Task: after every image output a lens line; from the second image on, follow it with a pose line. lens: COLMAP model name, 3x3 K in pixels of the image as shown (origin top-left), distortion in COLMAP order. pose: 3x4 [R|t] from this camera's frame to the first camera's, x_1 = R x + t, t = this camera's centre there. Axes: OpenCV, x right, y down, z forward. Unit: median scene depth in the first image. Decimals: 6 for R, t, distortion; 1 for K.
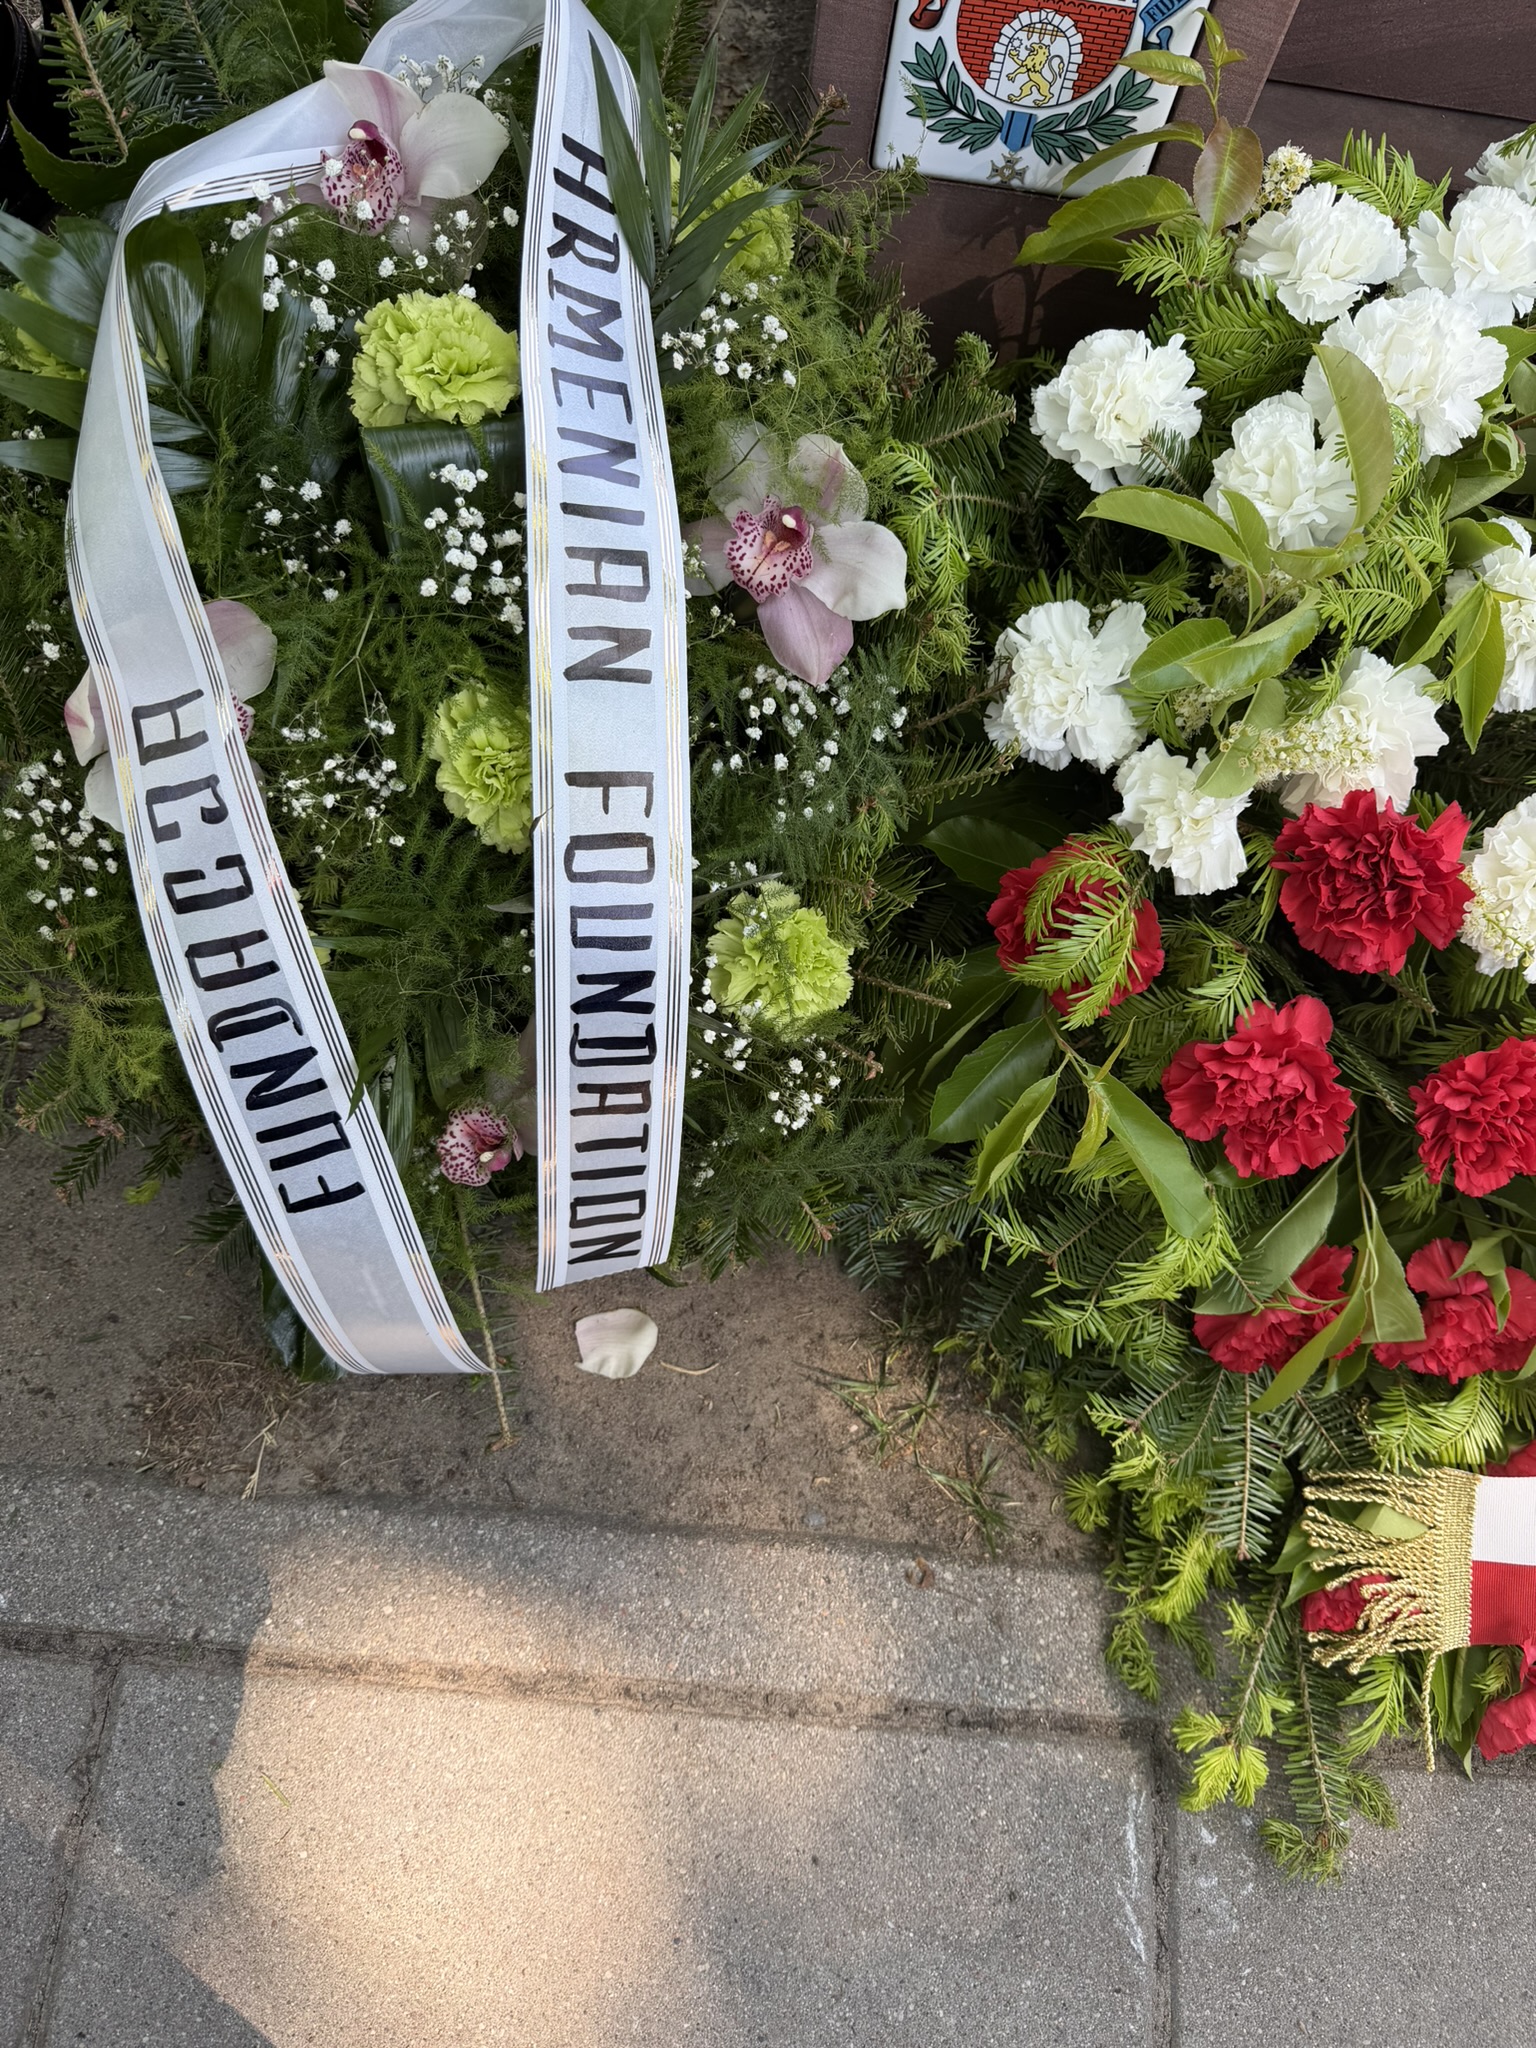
lens RADIAL K [[1451.8, 0, 796.5], [0, 1451.8, 1021.3], [0, 0, 1]] dist [0.018625, -0.027343]
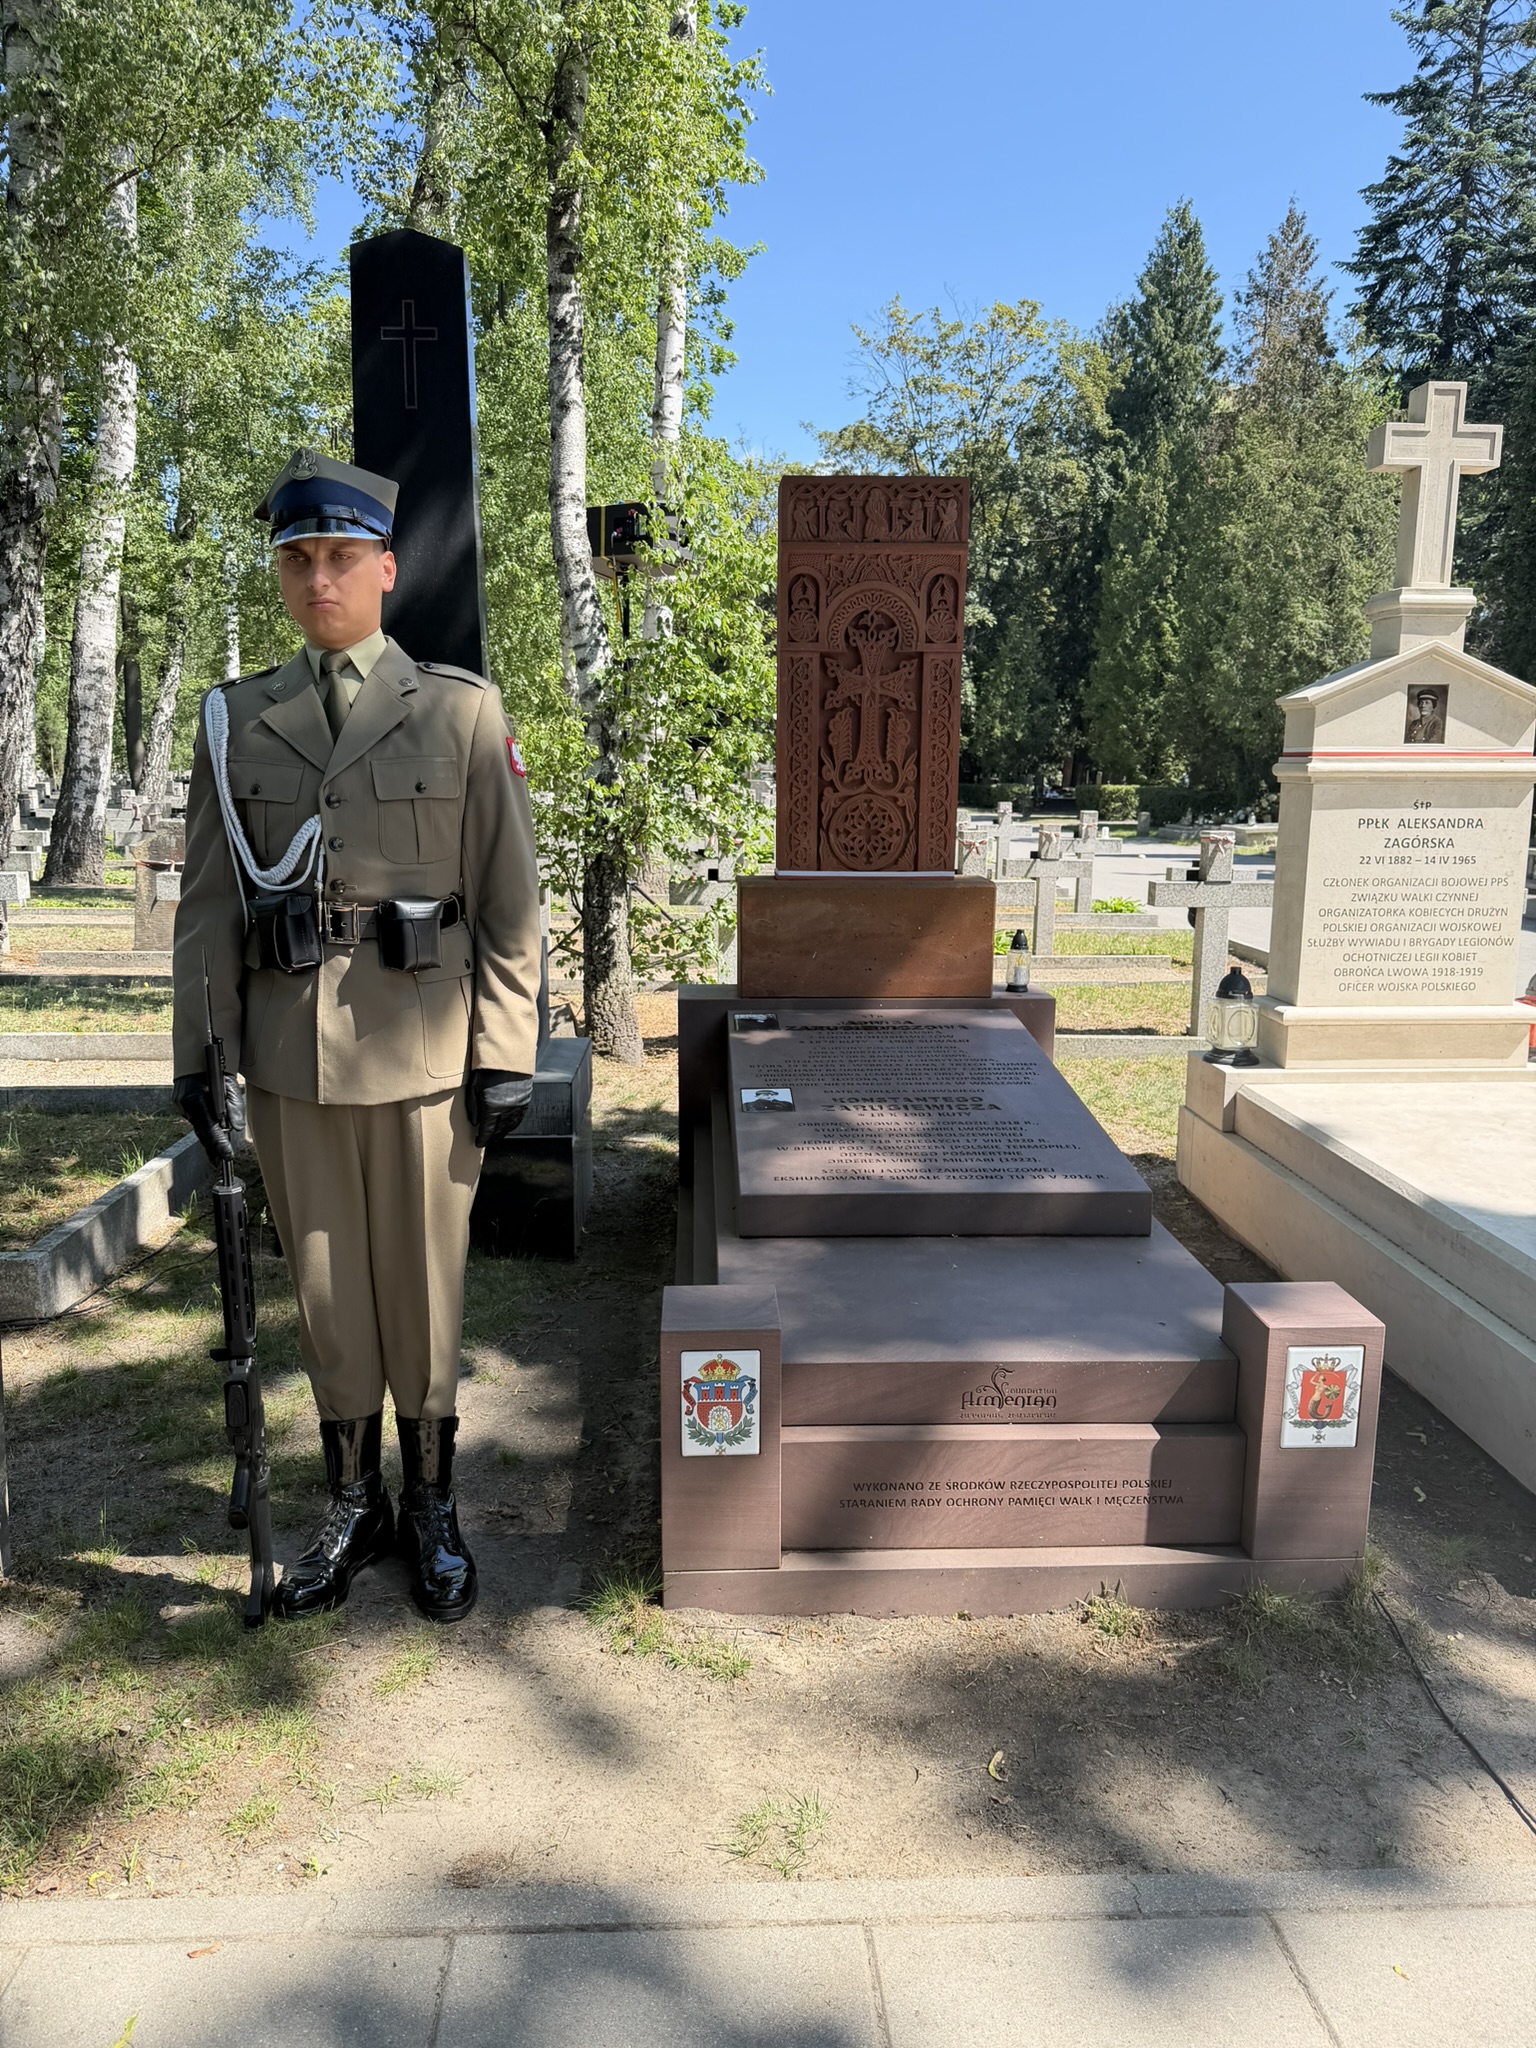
lens RADIAL K [[1451.8, 0, 767.9], [0, 1451.8, 1014.2], [0, 0, 1]] dist [0.018625, -0.027343]
pose [[0.987994, -0.109550, 0.108937, -0.008271], [0.149586, 0.501986, -0.851842, 2.041843], [0.038635, 0.857910, 0.512346, -1.825168]]
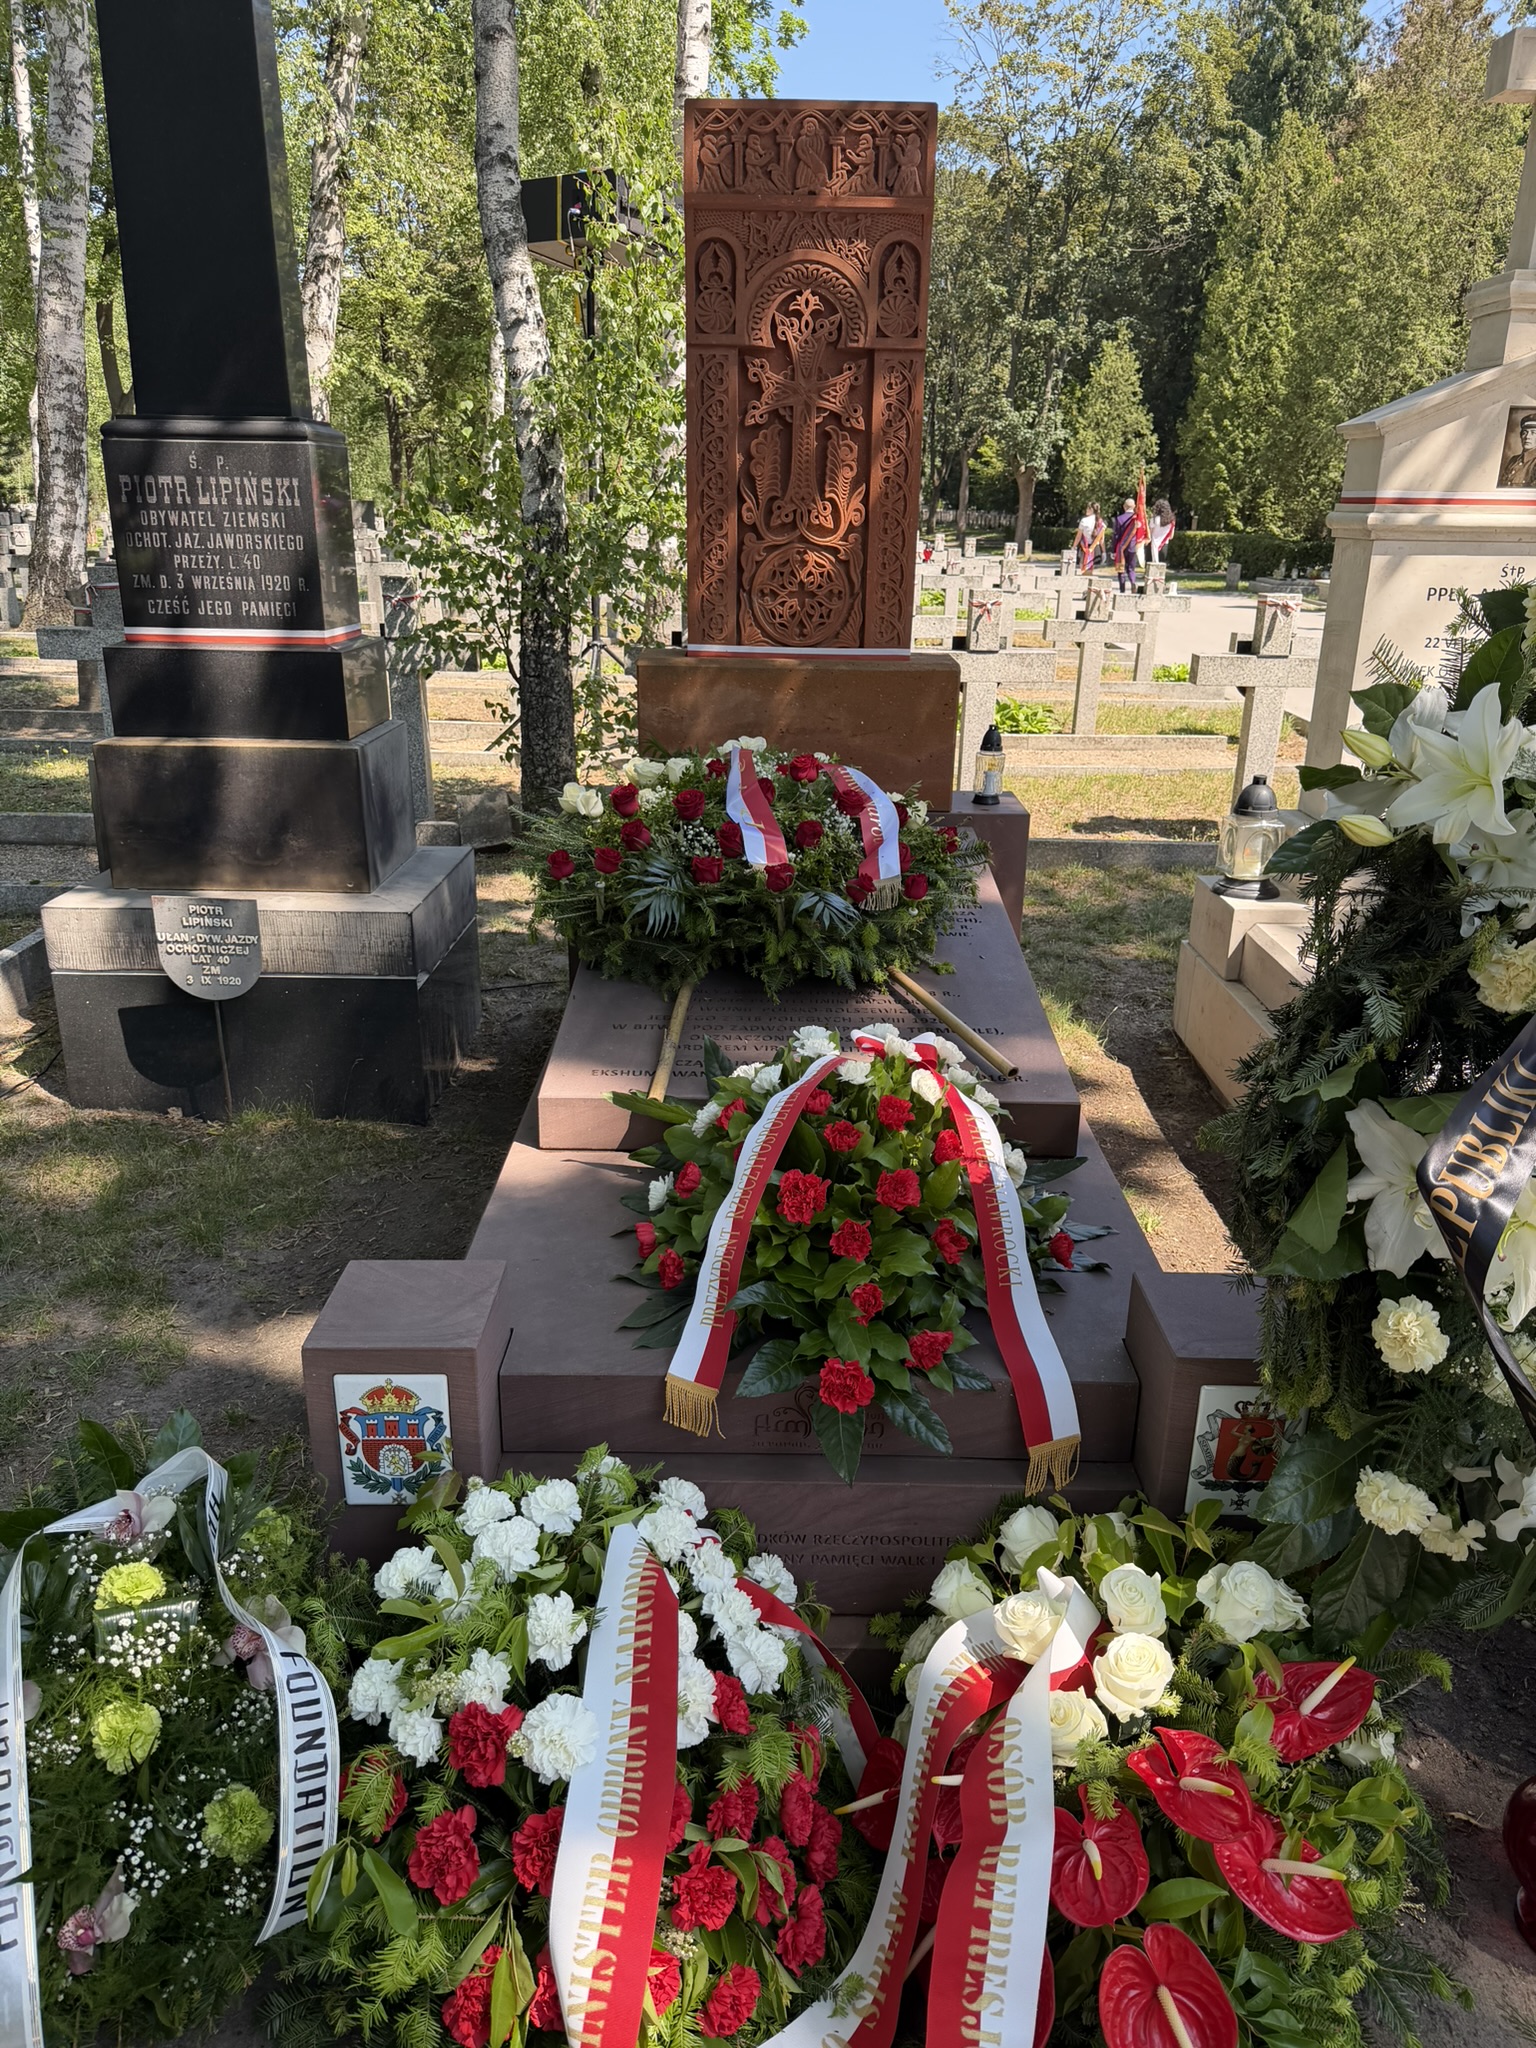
lens RADIAL K [[1451.8, 0, 785.1], [0, 1451.8, 1021.1], [0, 0, 1]] dist [0.018625, -0.027343]
pose [[0.993382, -0.101654, 0.053467, 0.818516], [0.106589, 0.642460, -0.758870, 0.937245], [0.042792, 0.759547, 0.649044, -1.332880]]
